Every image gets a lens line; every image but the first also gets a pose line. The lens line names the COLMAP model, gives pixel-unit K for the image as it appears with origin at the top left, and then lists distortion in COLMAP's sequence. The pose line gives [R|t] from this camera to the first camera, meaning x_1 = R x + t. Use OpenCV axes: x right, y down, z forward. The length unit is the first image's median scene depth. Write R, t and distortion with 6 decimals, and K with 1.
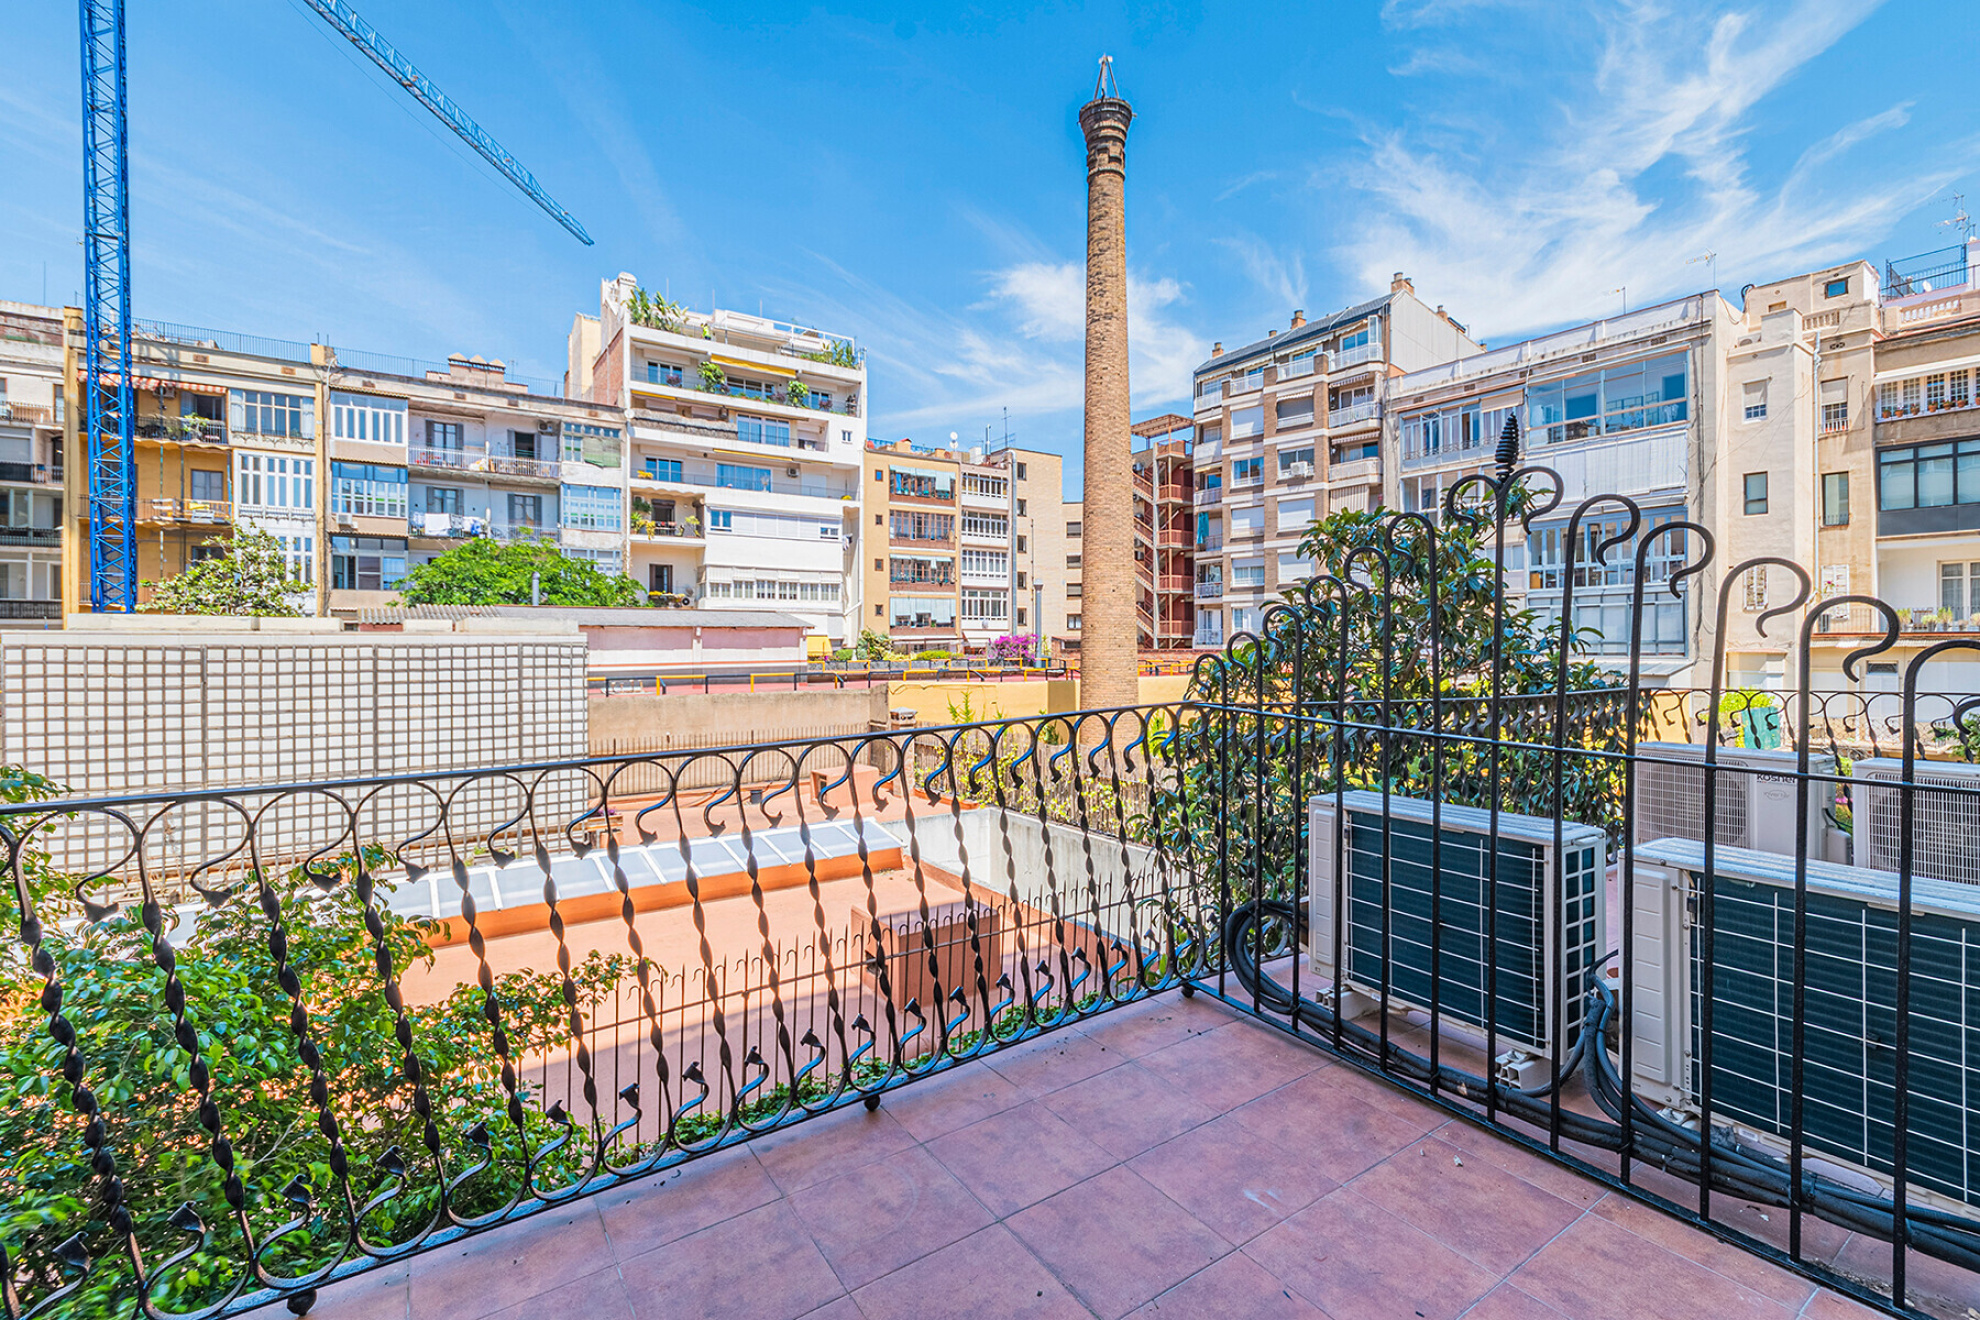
lens RADIAL K [[865.0, 0, 1003.0], [0, 865.0, 642.3], [0, 0, 1]] dist [0.004374, -0.002837]
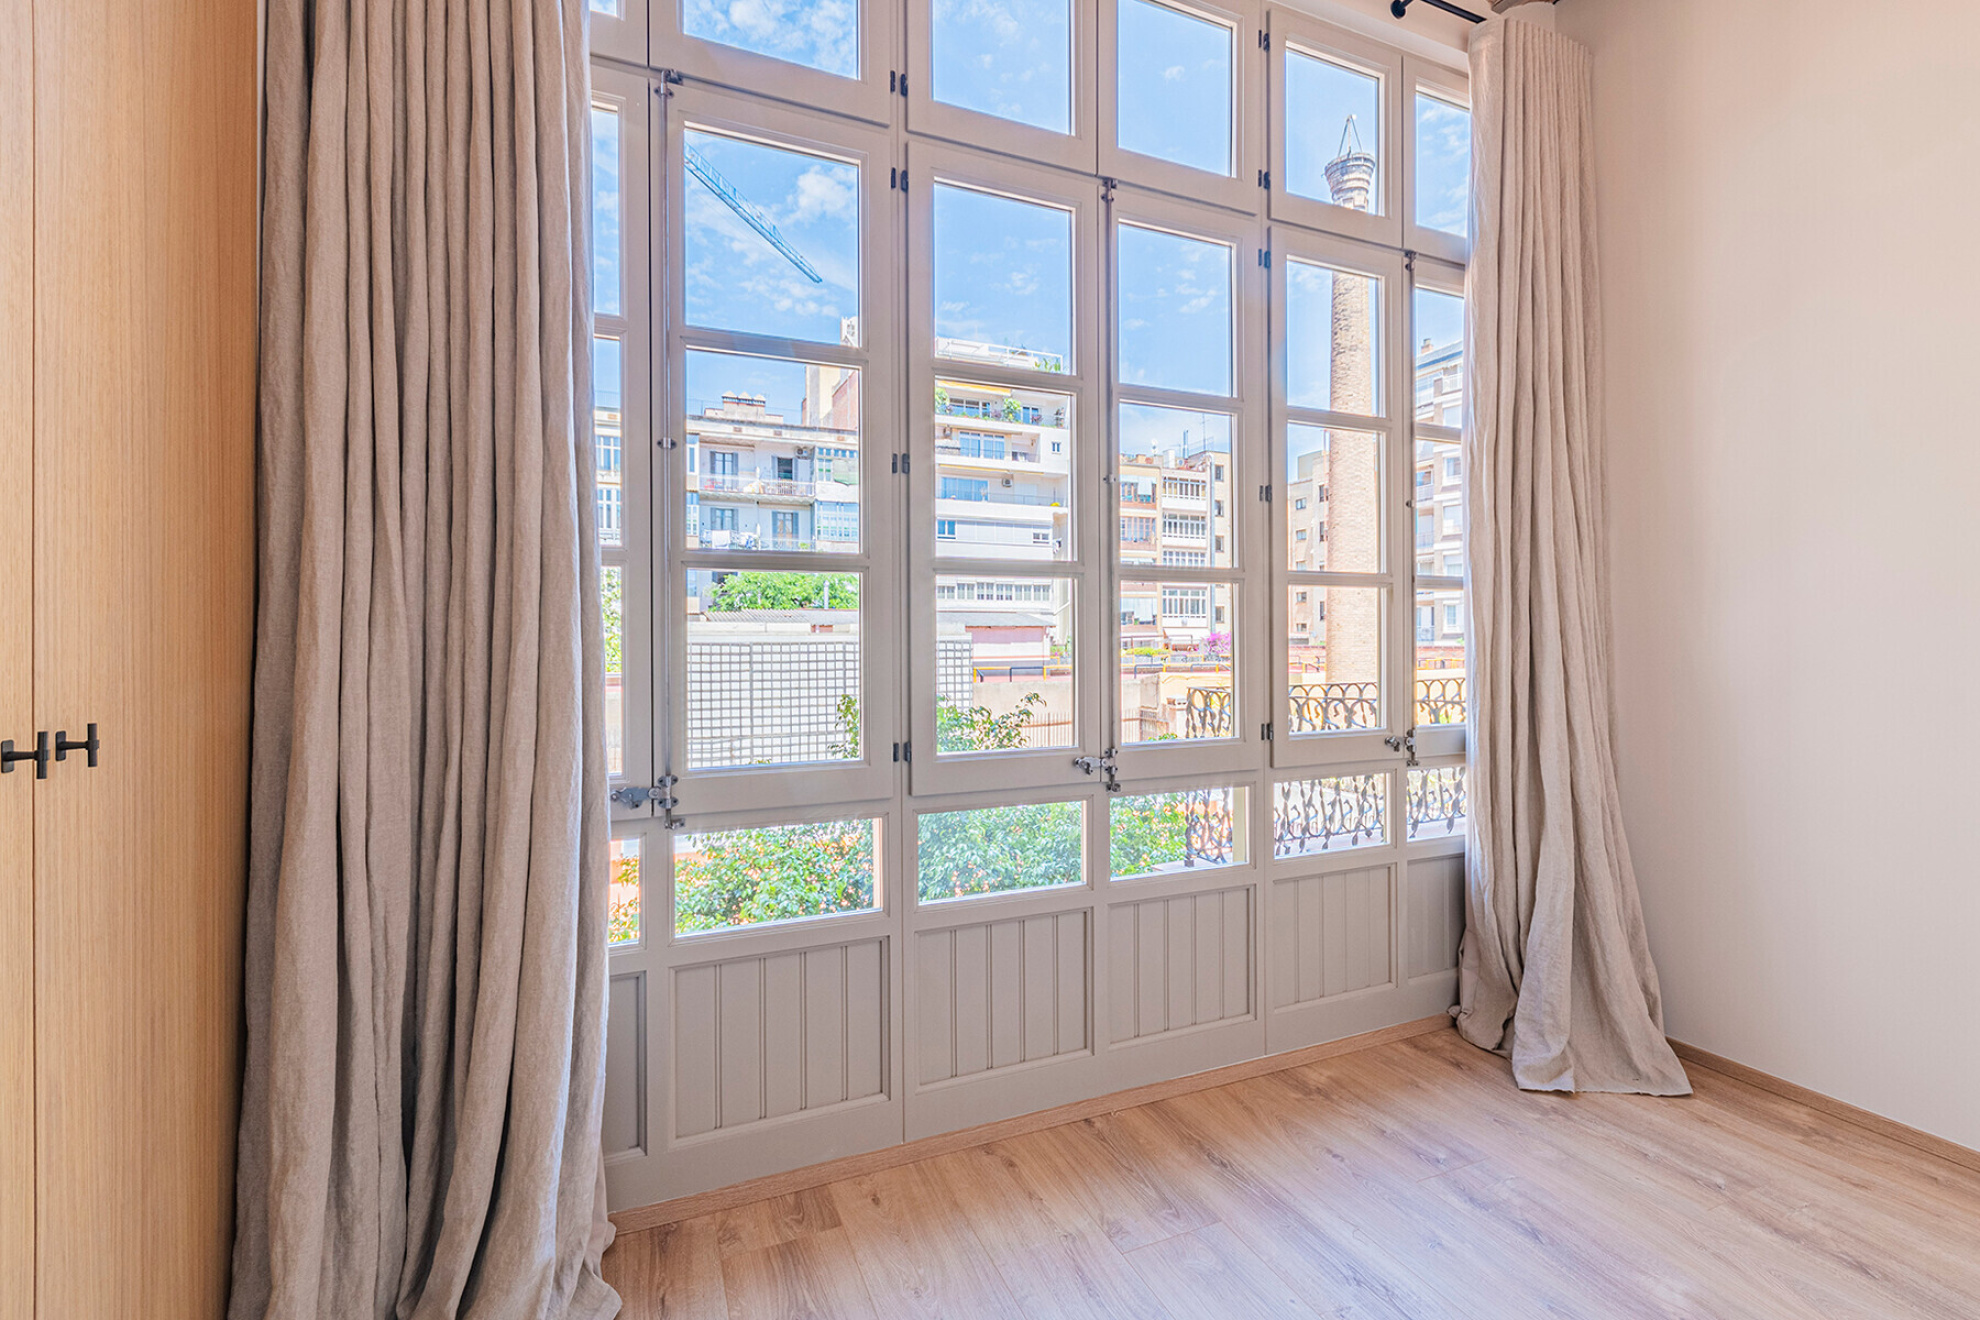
lens RADIAL K [[865.0, 0, 1018.9], [0, 865.0, 640.1], [0, 0, 1]] dist [0.004374, -0.002837]
pose [[0.984346, -0.002227, -0.176232, -0.051463], [0.002347, 0.999997, 0.000473, -0.000045], [0.176230, -0.000879, 0.984349, -0.085406]]
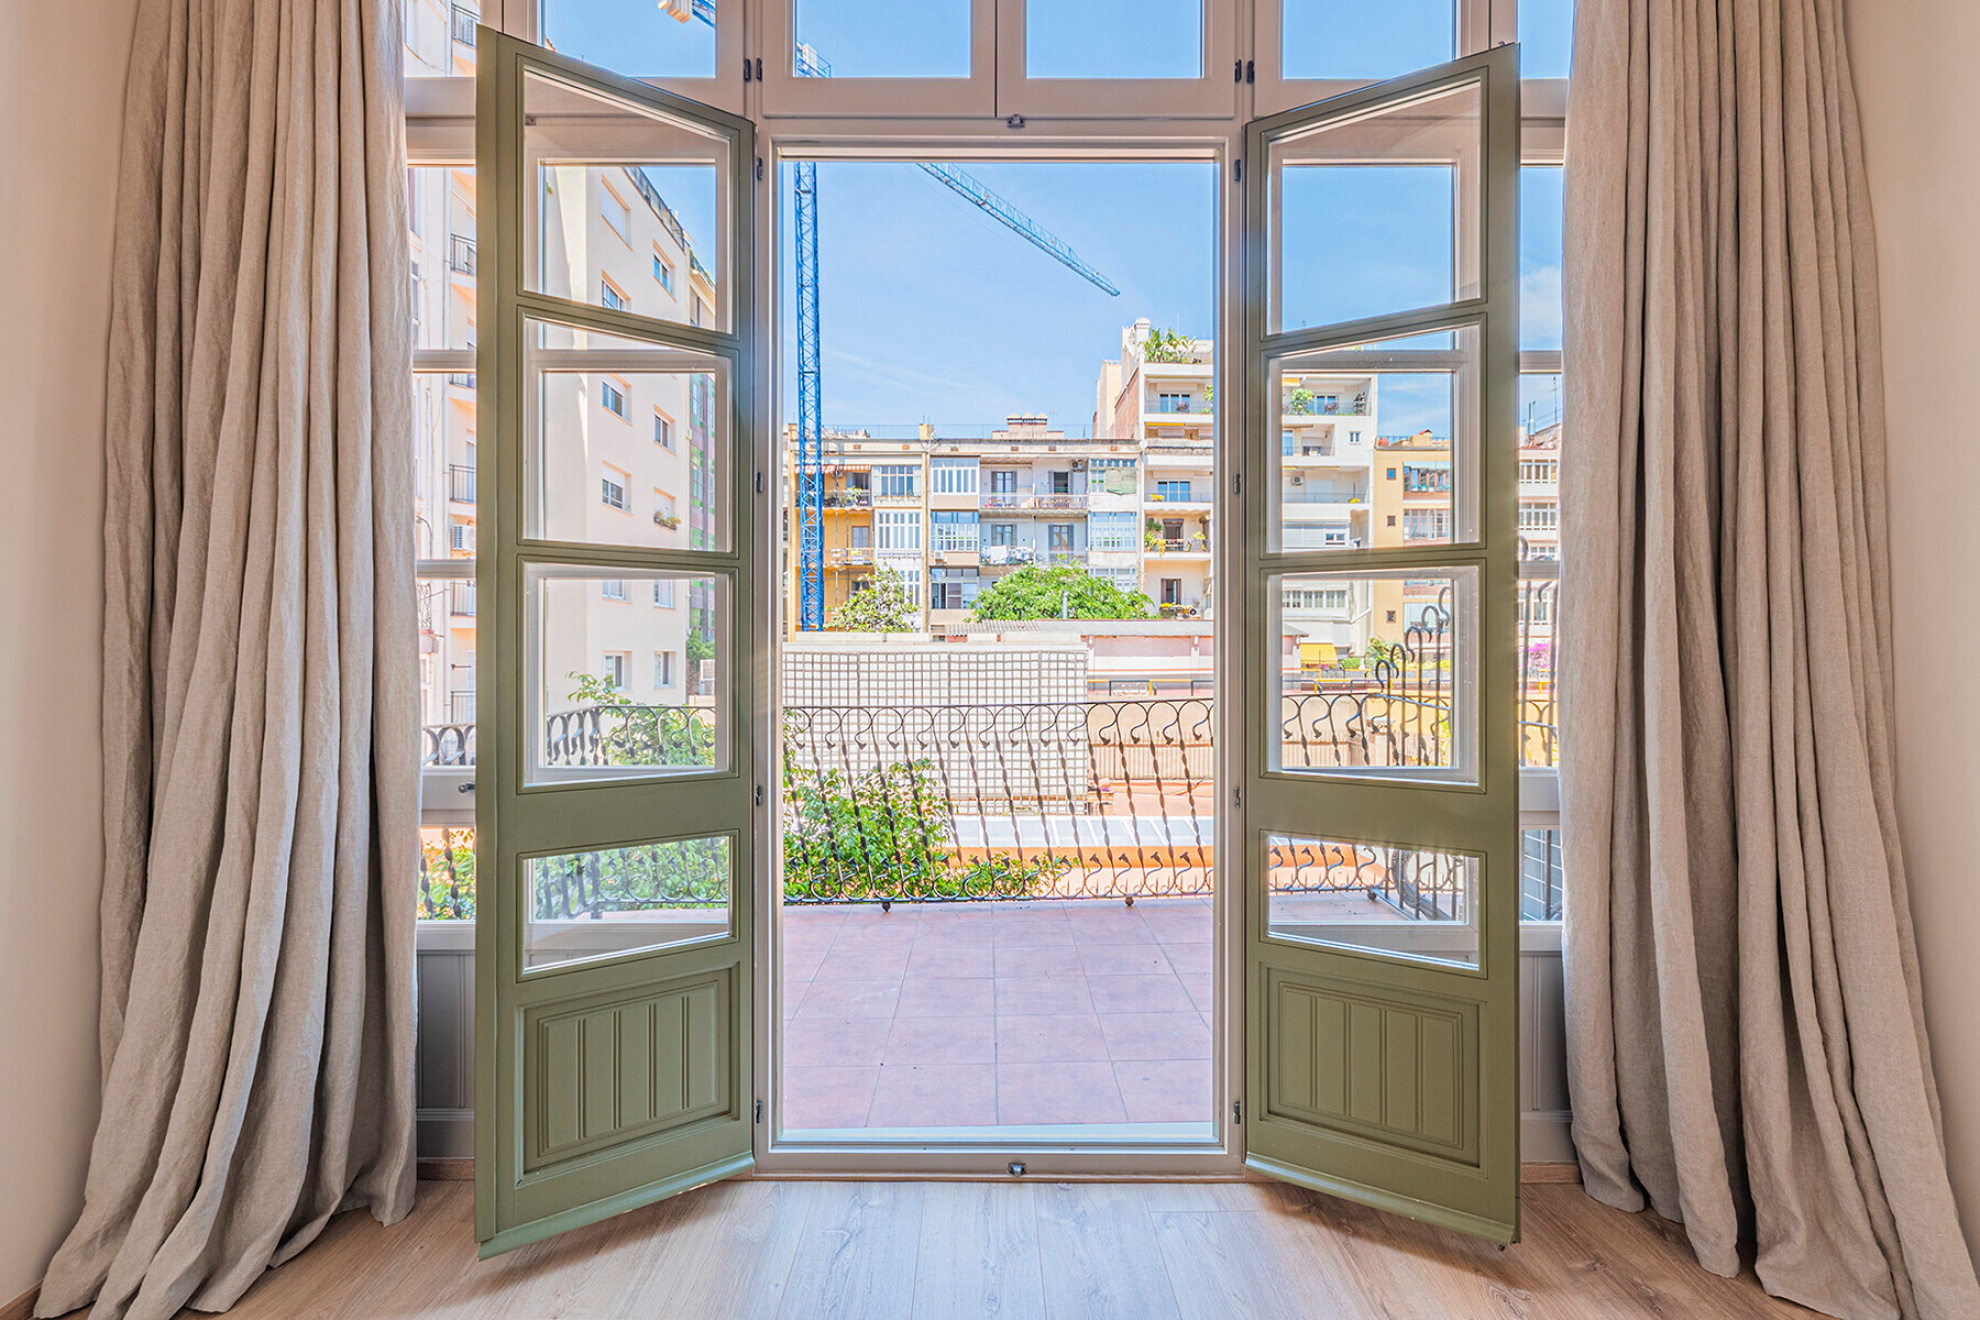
lens RADIAL K [[865.0, 0, 996.0], [0, 865.0, 651.2], [0, 0, 1]] dist [0.004374, -0.002837]
pose [[0.832491, 0.002281, -0.554035, 0.029469], [-0.001830, 0.999997, 0.001368, -0.000059], [0.554036, -0.000126, 0.832493, -0.032036]]
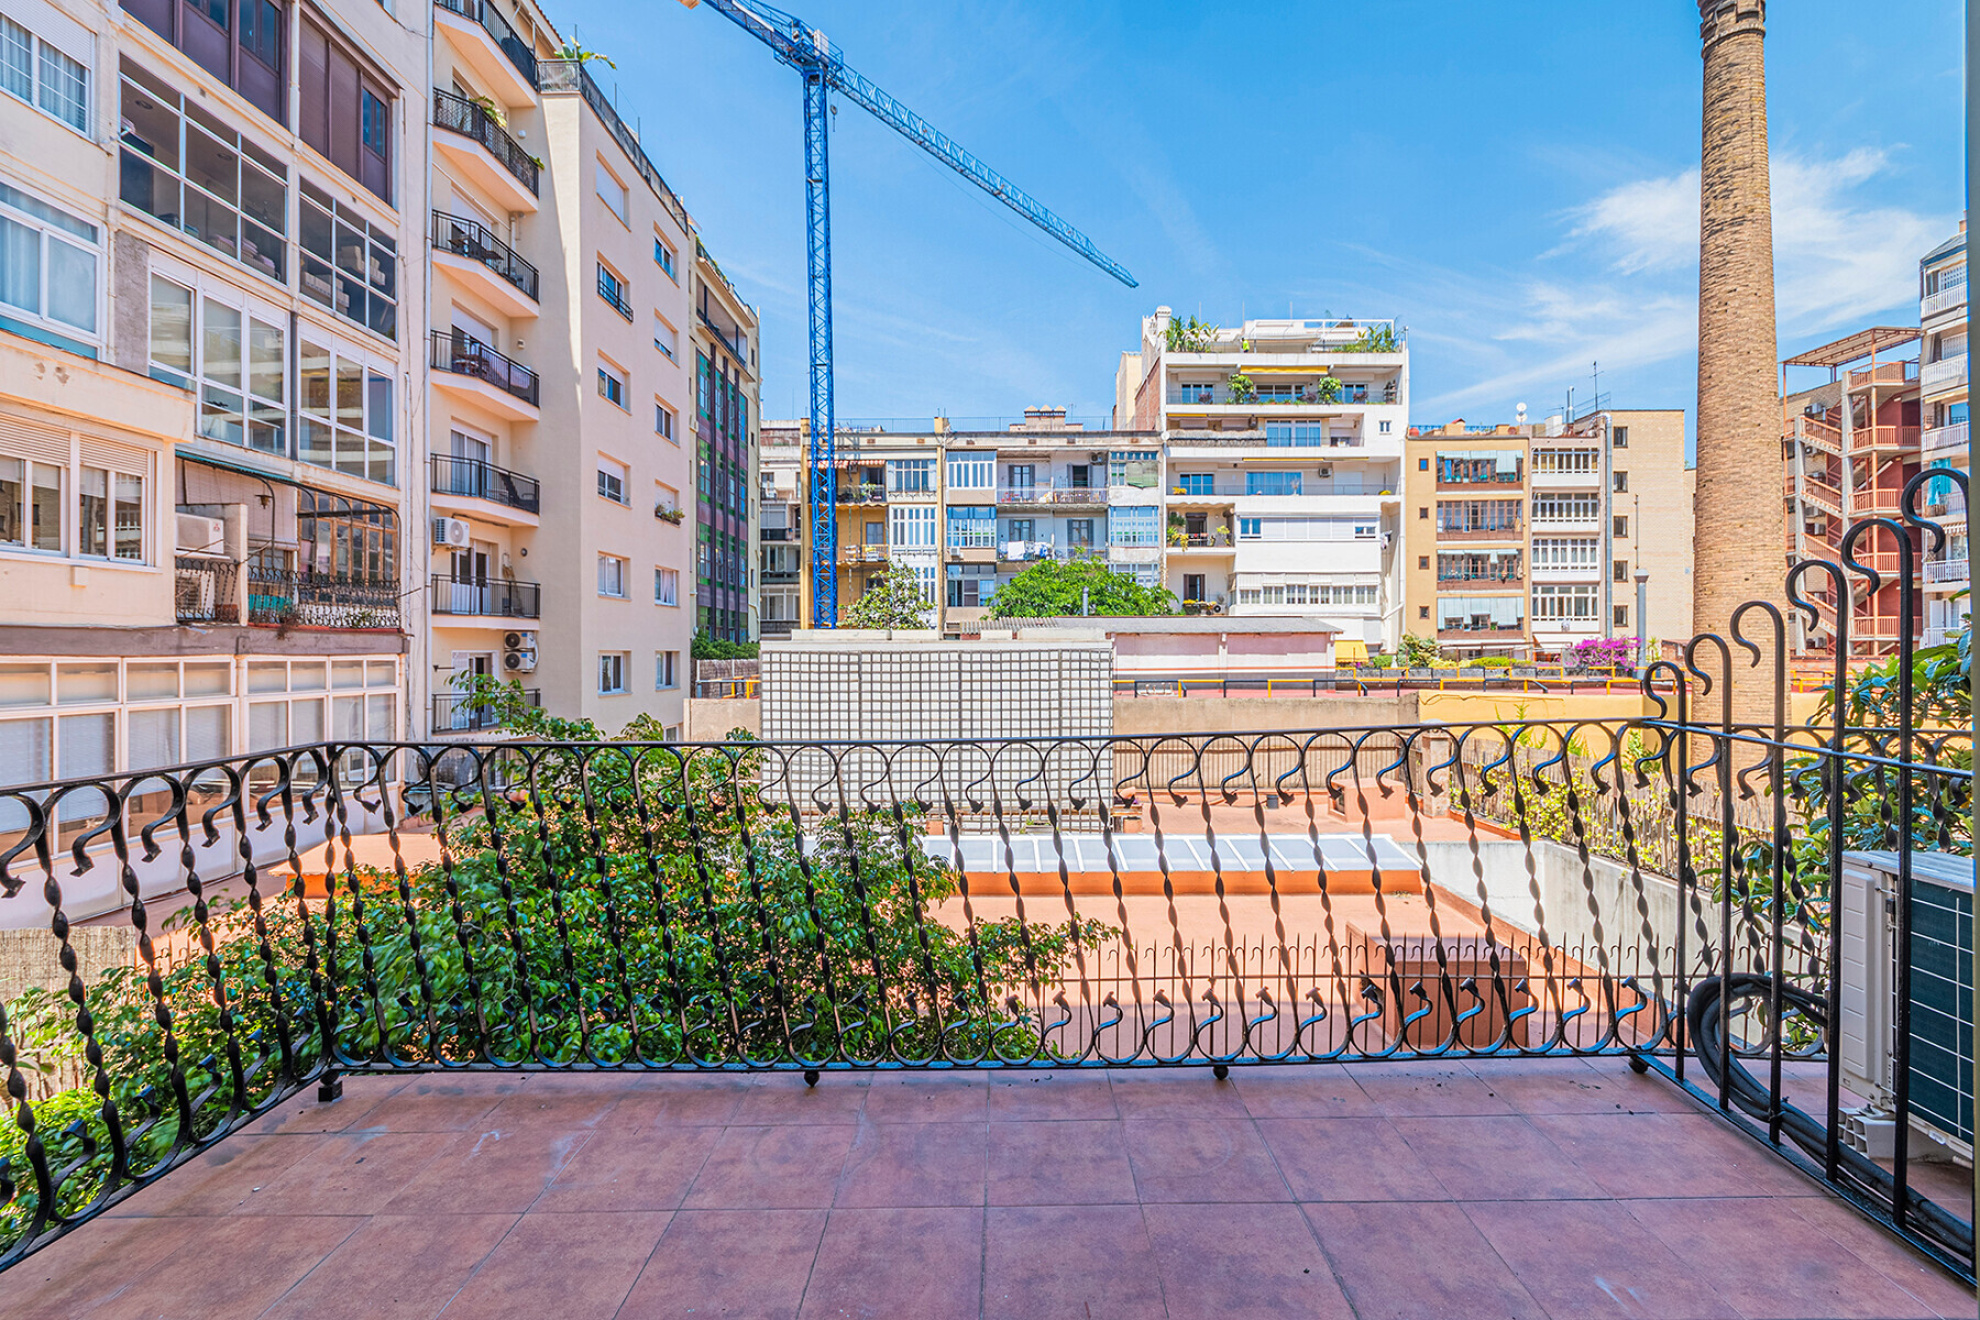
lens RADIAL K [[865.0, 0, 993.0], [0, 865.0, 644.1], [0, 0, 1]] dist [0.004374, -0.002837]
pose [[0.818349, -0.004413, -0.574704, 0.011274], [0.001661, 0.999985, -0.005313, 0.000041], [0.574719, 0.003394, 0.818344, -0.002492]]
